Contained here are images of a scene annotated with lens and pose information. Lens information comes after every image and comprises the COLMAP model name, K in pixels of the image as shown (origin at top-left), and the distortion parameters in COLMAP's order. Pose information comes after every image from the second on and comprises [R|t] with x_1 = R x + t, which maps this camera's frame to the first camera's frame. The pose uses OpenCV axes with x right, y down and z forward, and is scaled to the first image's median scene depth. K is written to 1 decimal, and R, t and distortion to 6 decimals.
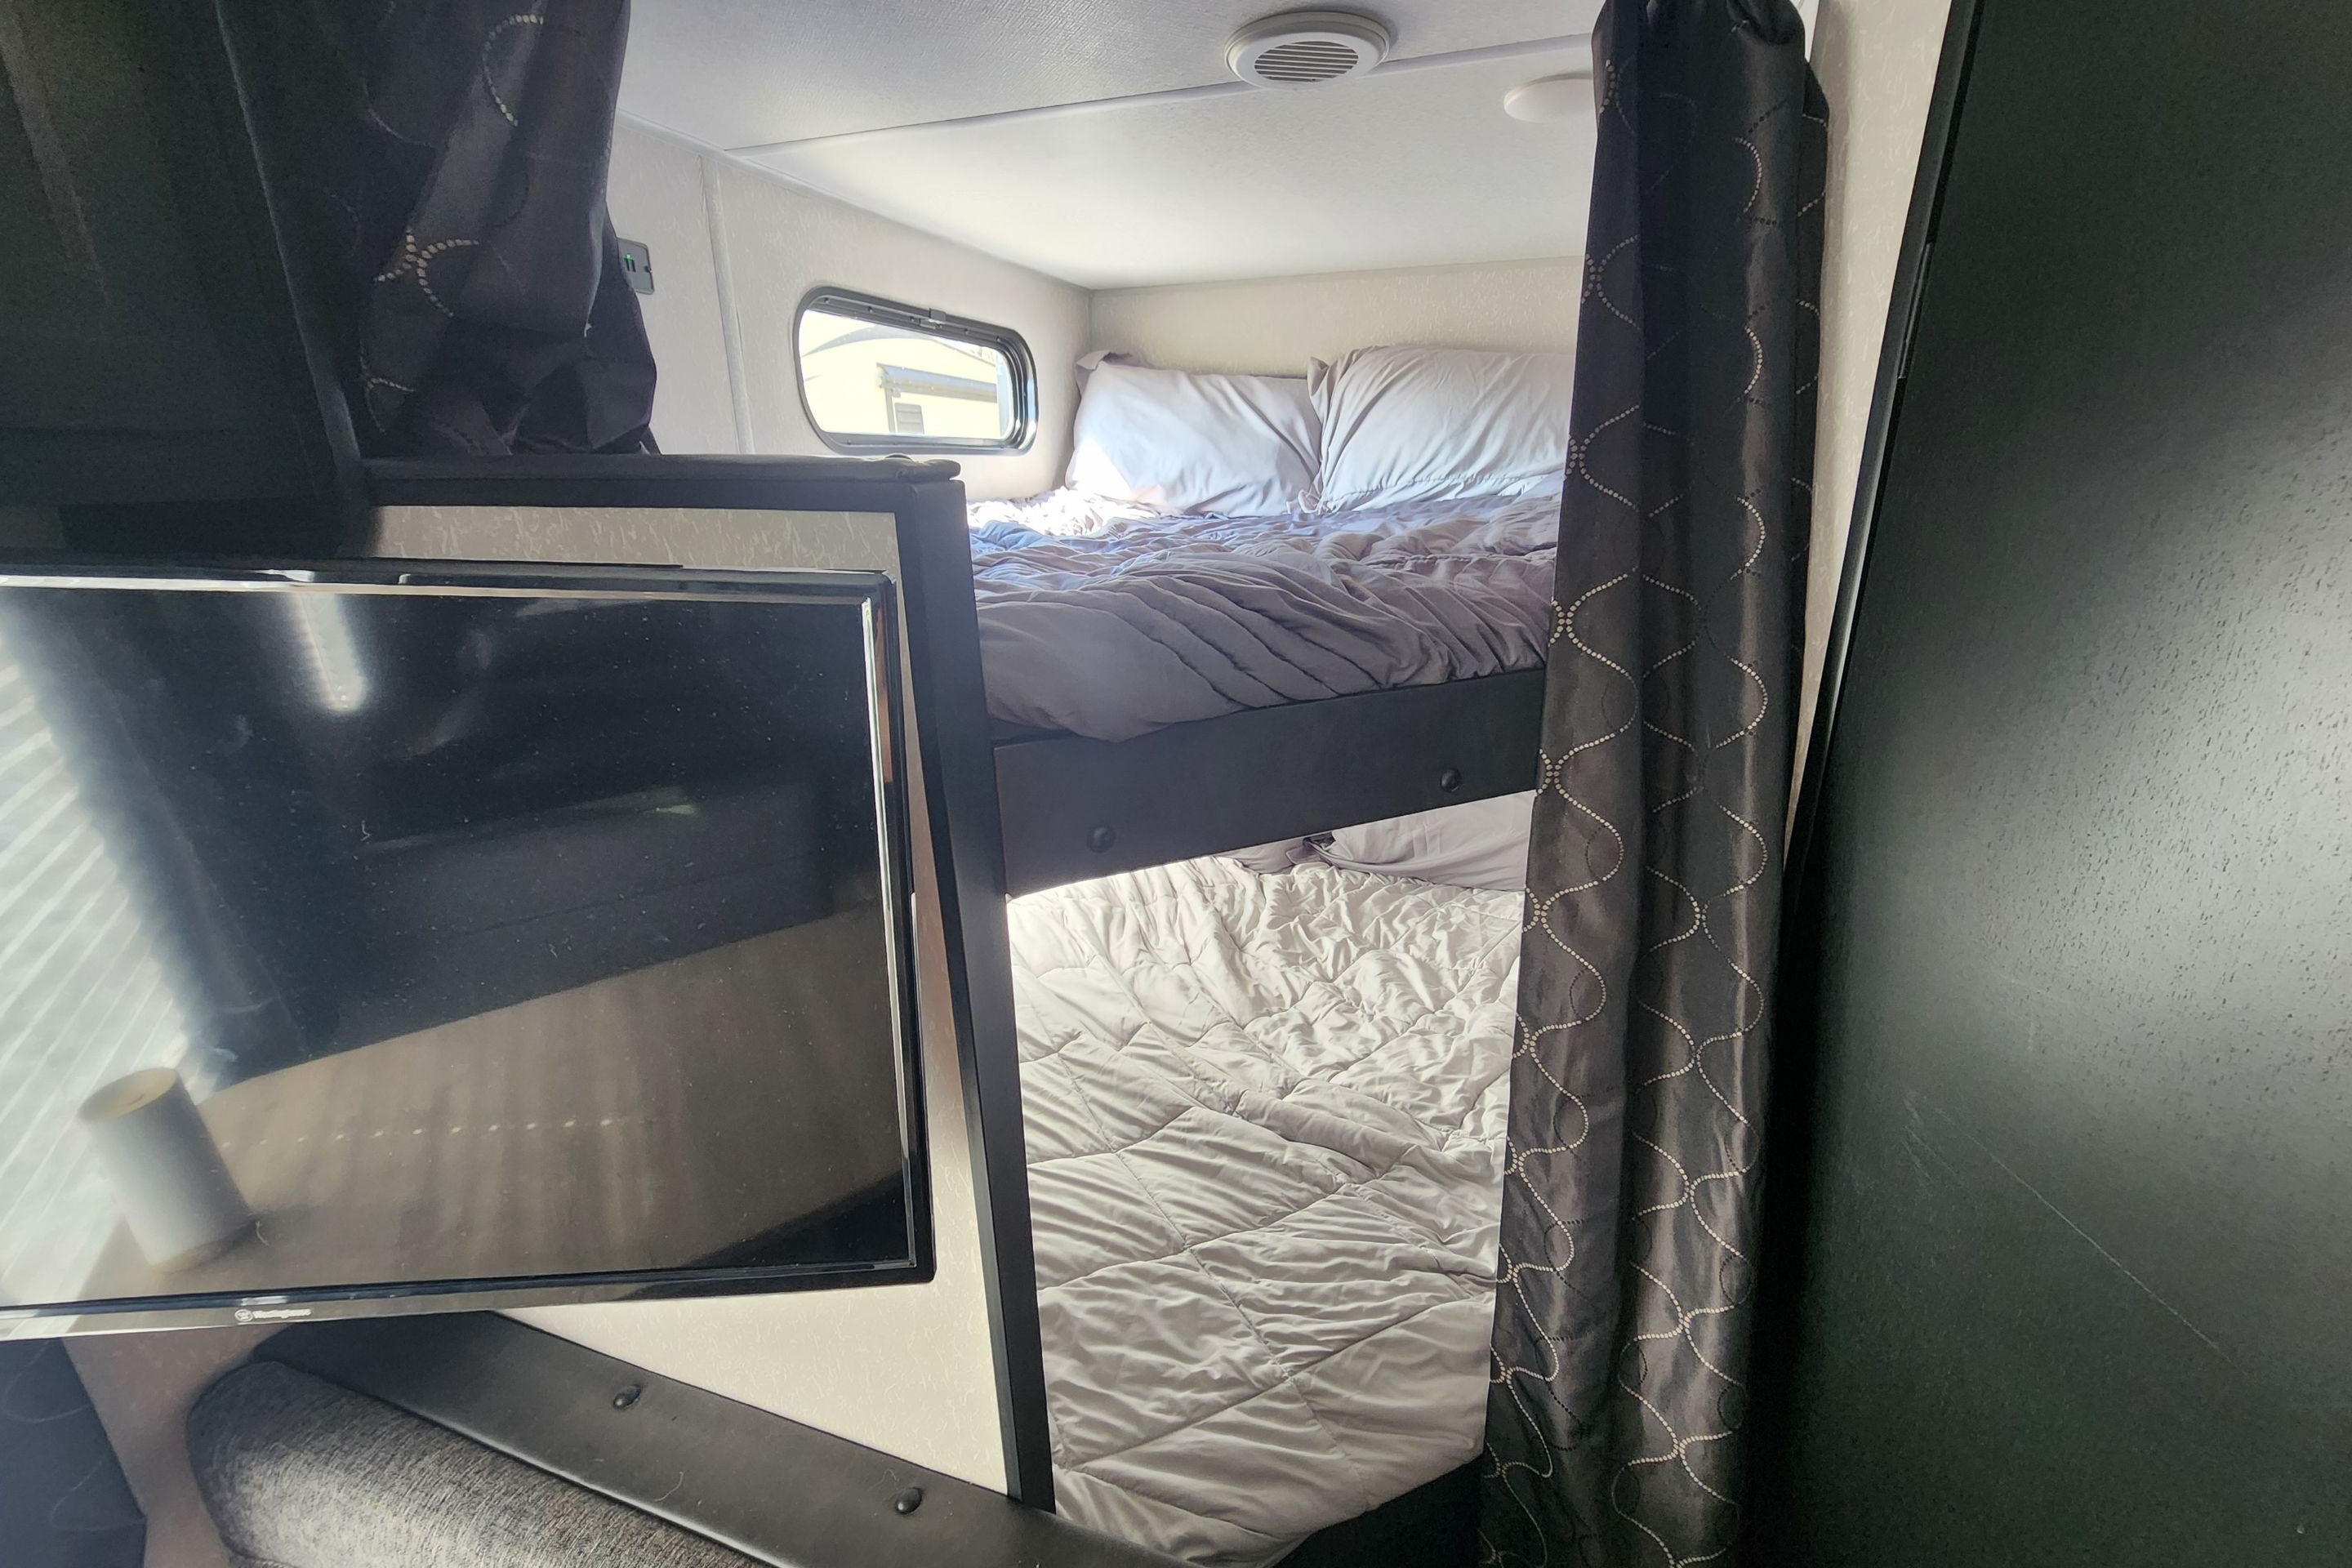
lens RADIAL K [[991.8, 0, 1176.0], [0, 991.8, 784.0], [0, 0, 1]] dist [0.000544, -0.000120]
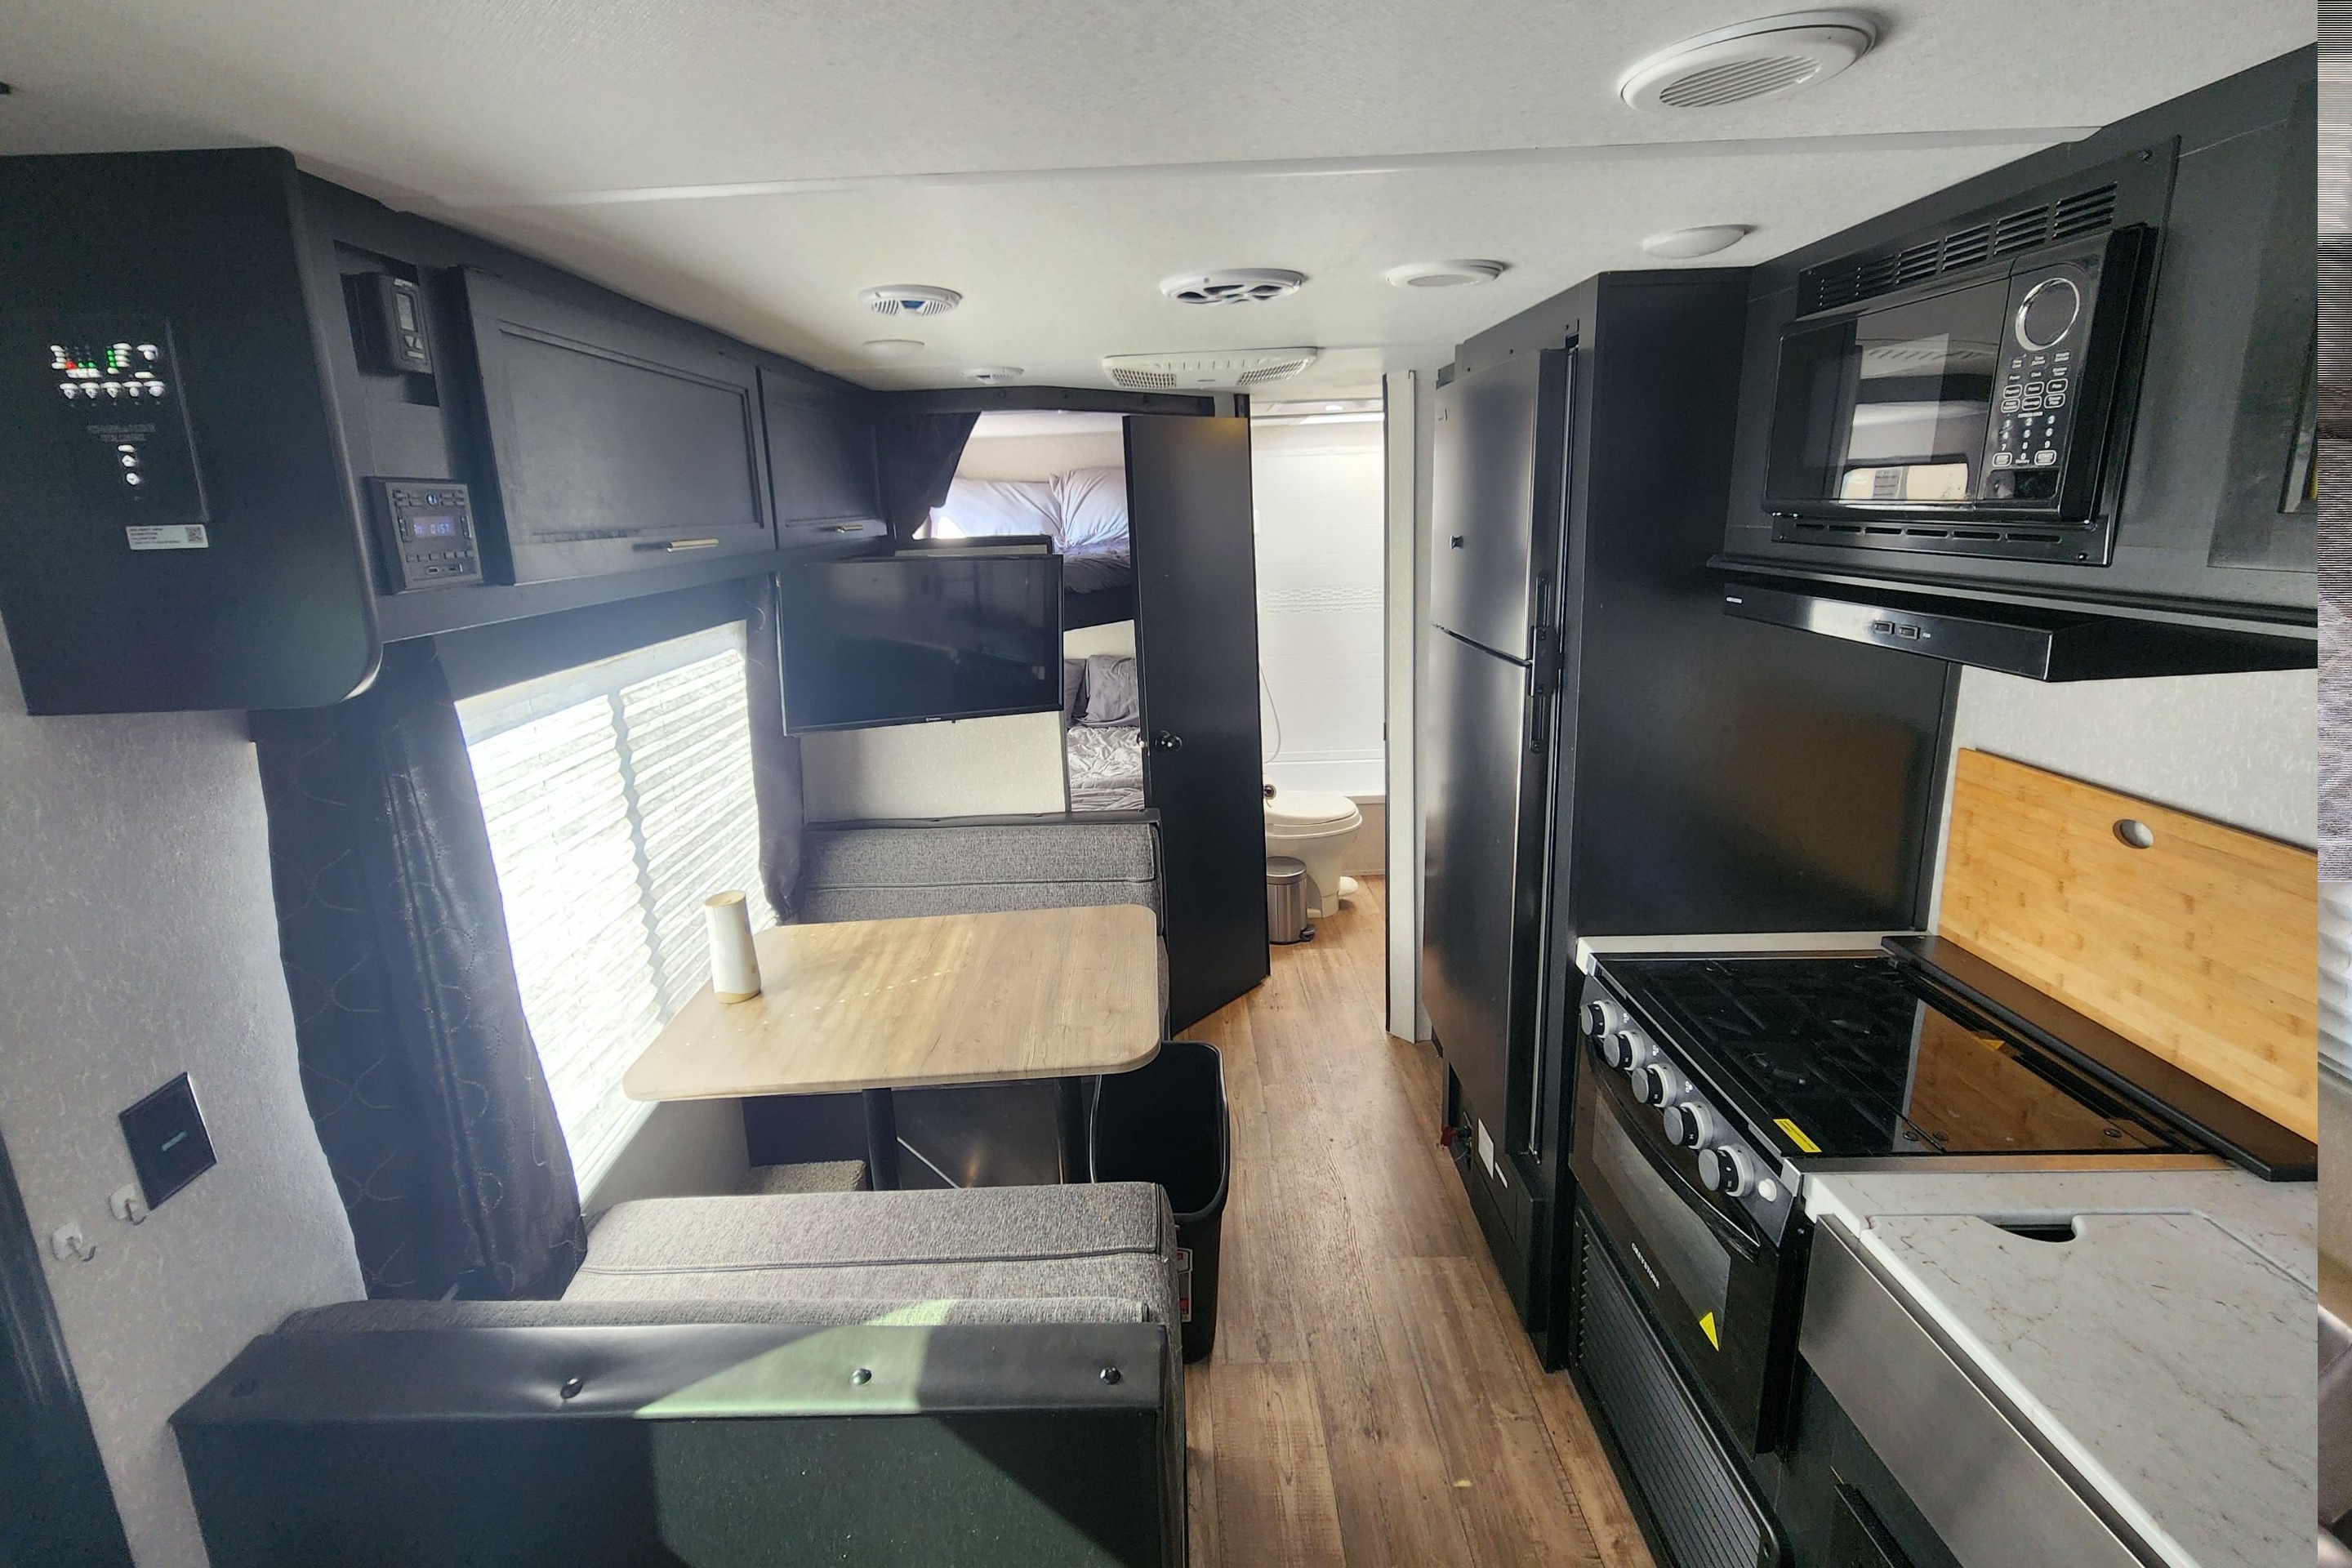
lens RADIAL K [[991.8, 0, 1176.0], [0, 991.8, 784.0], [0, 0, 1]] dist [0.000544, -0.000120]
pose [[0.938723, -0.124628, 0.321351, -0.368727], [0.138305, 0.990188, -0.019993, 0.293669], [-0.315706, 0.063212, 0.946749, -1.015912]]
